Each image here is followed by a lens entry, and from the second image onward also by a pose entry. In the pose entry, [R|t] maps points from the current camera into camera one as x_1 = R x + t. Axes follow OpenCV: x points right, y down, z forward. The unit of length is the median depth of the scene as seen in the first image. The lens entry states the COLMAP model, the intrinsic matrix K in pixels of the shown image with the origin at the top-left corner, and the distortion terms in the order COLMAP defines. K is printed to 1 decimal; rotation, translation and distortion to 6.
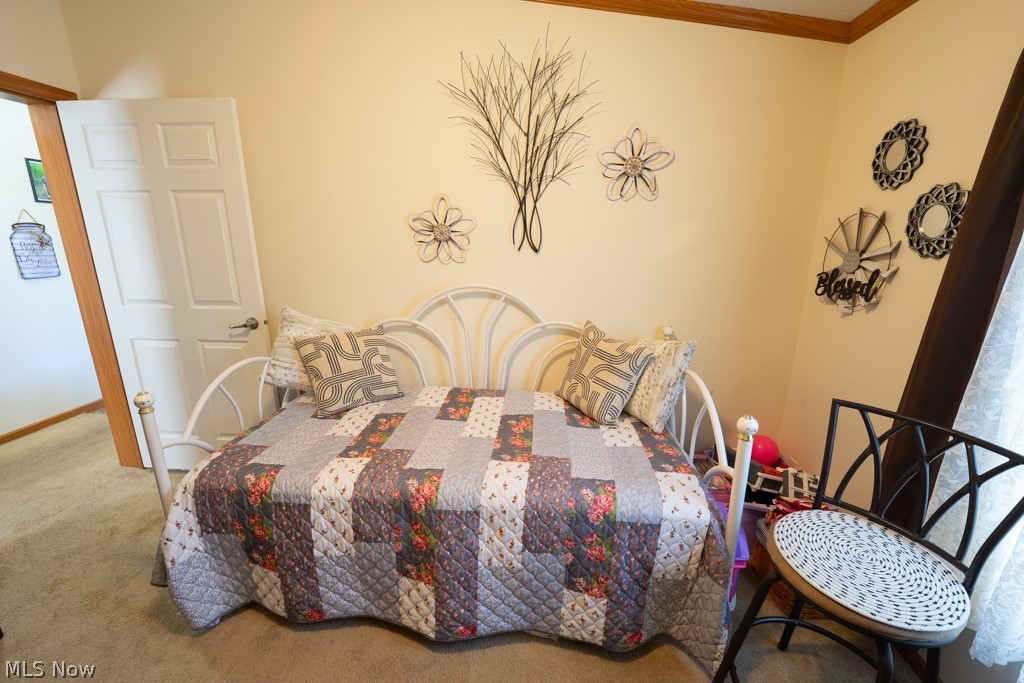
lens RADIAL K [[415.6, 0, 513.4], [0, 415.6, 336.4], [0, 0, 1]] dist [-0.007329, -0.001877]
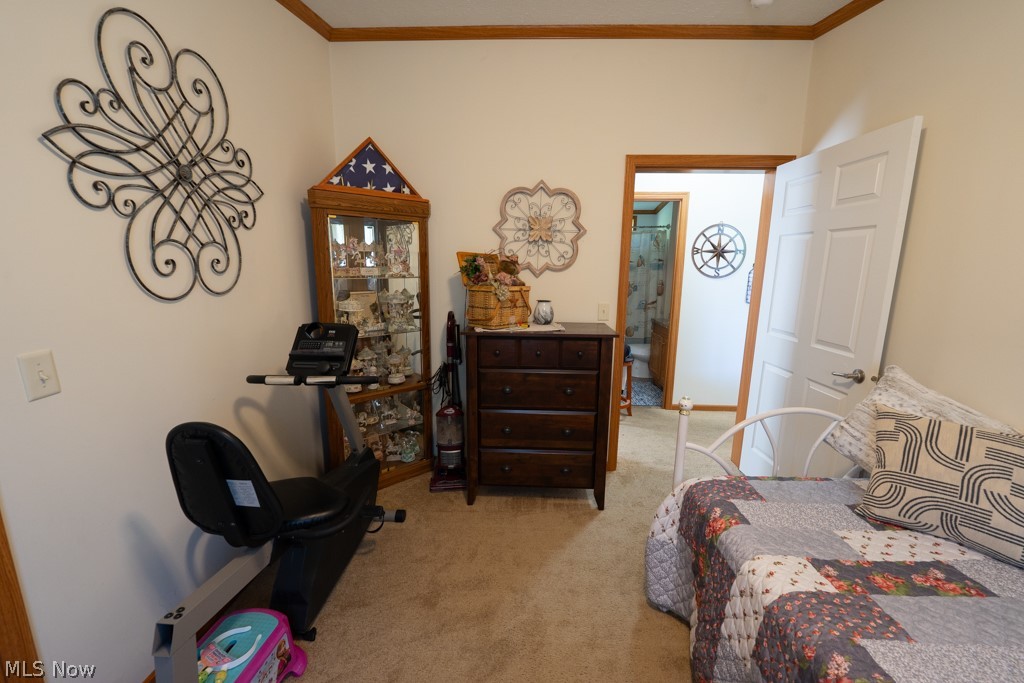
lens RADIAL K [[415.6, 0, 514.2], [0, 415.6, 340.1], [0, 0, 1]] dist [-0.007329, -0.001877]
pose [[0.055558, 0.174762, -0.983042, 0.182904], [-0.251268, 0.955323, 0.155634, -0.064505], [0.966322, 0.238360, 0.096988, 0.237569]]
